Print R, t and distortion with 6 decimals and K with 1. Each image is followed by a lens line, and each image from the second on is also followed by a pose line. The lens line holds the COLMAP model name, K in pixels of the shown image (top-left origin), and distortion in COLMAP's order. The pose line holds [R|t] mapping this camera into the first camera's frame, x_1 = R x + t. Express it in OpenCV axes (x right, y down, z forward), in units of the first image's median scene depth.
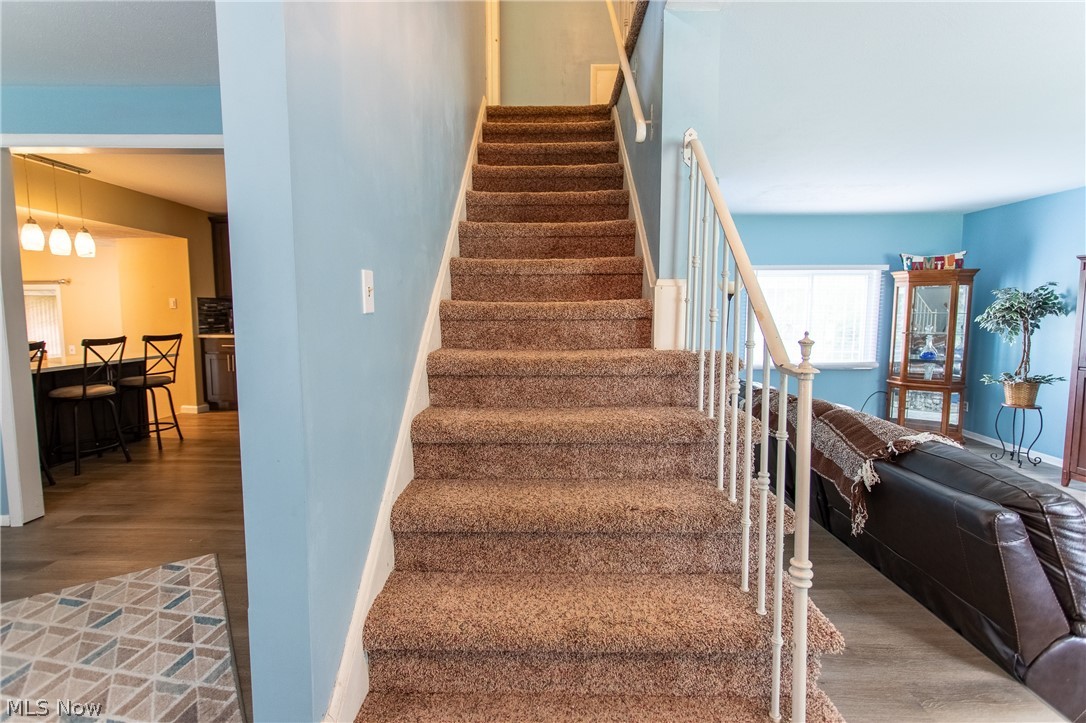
lens RADIAL K [[516.1, 0, 543.0], [0, 516.1, 361.5], [0, 0, 1]] dist [0.003737, 0.000431]
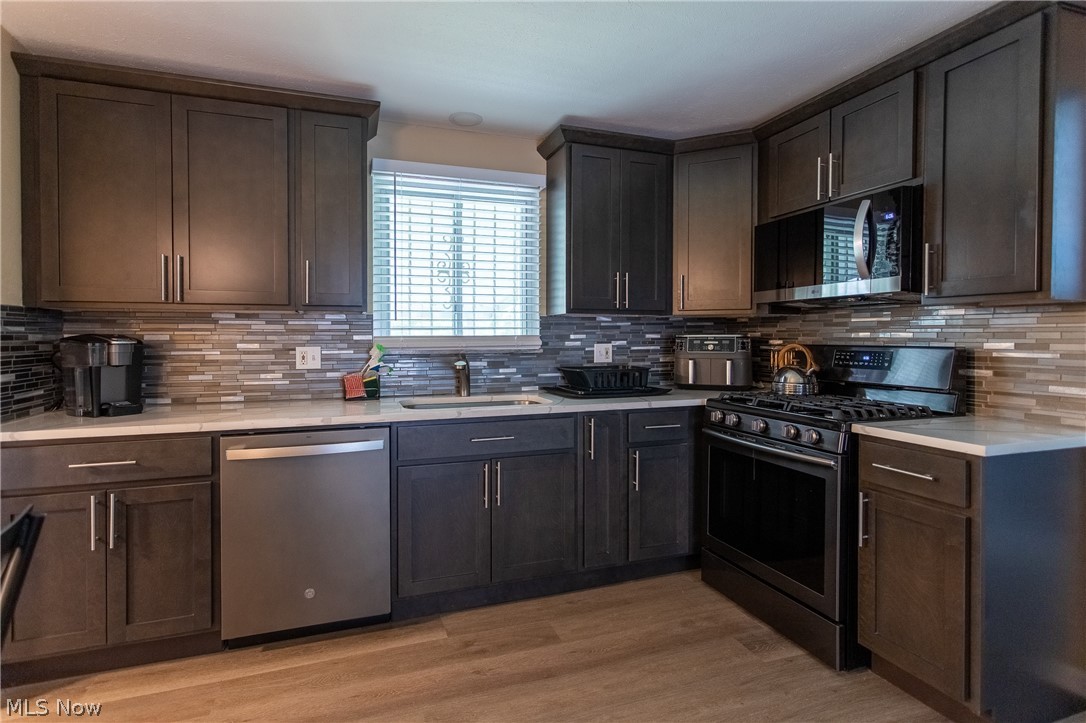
lens RADIAL K [[532.6, 0, 517.6], [0, 532.6, 344.0], [0, 0, 1]] dist [0.000100, 0.000184]
pose [[0.944962, -0.005949, 0.327125, -0.490341], [0.034276, 0.996133, -0.080897, -0.068478], [-0.325379, 0.087657, 0.941512, 0.643309]]
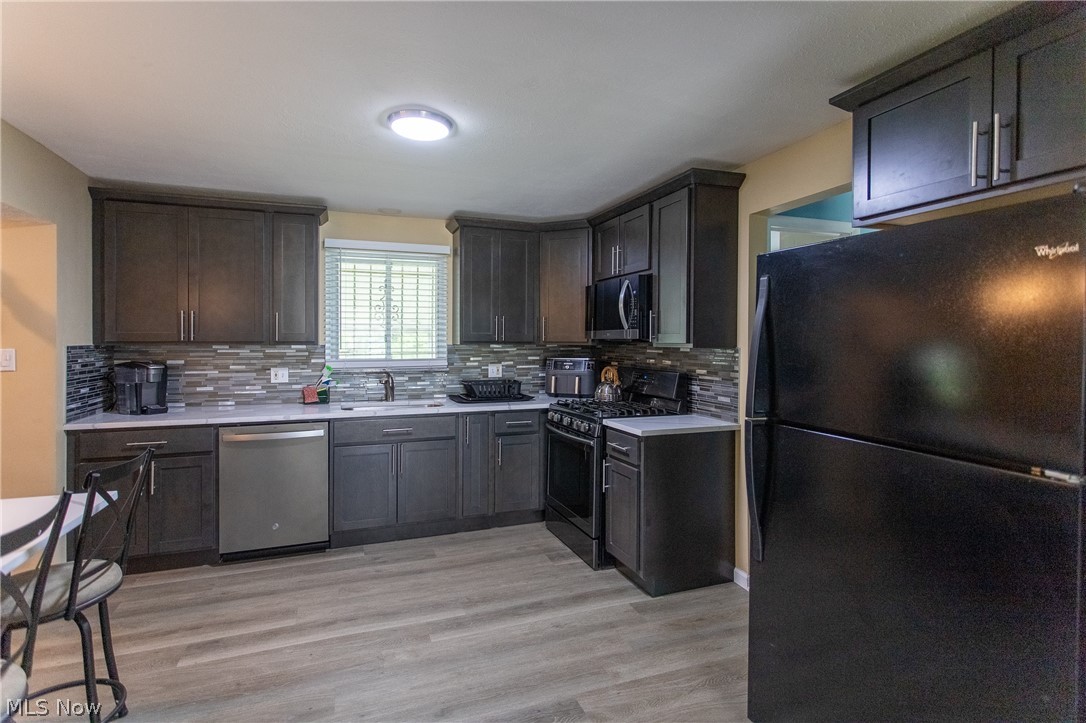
lens RADIAL K [[525.9, 0, 521.0], [0, 525.9, 345.3], [0, 0, 1]] dist [0.002199, 0.000380]
pose [[0.938300, -0.001216, 0.345821, -0.454188], [0.032276, 0.995937, -0.084070, -0.071769], [-0.344314, 0.090045, 0.934527, 0.407732]]
